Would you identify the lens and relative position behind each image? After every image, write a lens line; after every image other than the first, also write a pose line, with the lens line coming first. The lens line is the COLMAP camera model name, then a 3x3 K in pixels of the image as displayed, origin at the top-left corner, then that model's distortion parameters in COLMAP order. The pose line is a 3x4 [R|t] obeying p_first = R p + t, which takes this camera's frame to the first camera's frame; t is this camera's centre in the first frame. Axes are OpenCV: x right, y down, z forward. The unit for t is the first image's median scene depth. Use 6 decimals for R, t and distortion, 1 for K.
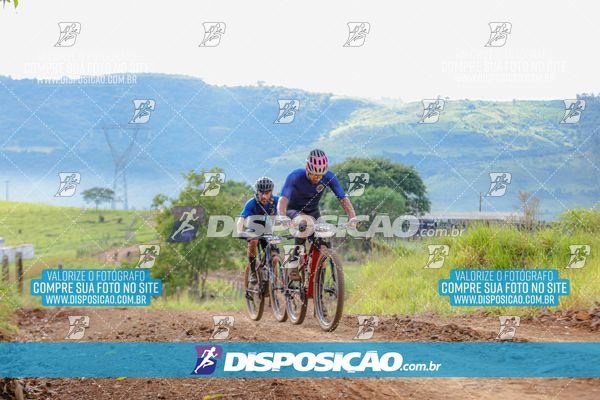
lens RADIAL K [[2740.7, 0, 300.0], [0, 2740.7, 200.0], [0, 0, 1]] dist [-0.196064, 8.646998]
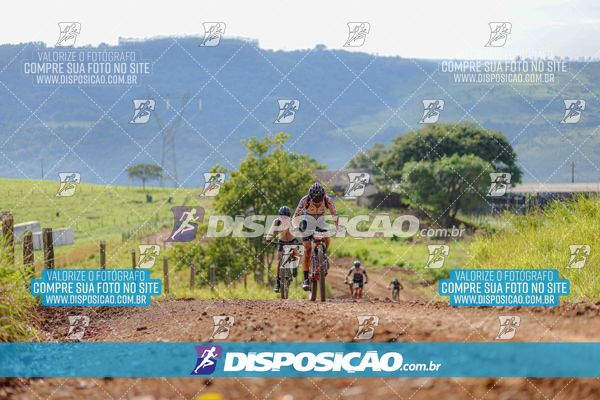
lens RADIAL K [[1693.3, 0, 259.8], [0, 1693.3, 199.7], [0, 0, 1]] dist [0.073684, -2.689272]
pose [[0.999860, -0.016405, 0.003195, -0.038764], [0.016457, 0.999720, -0.017011, 0.017621], [-0.002915, 0.017061, 0.999850, 0.453840]]
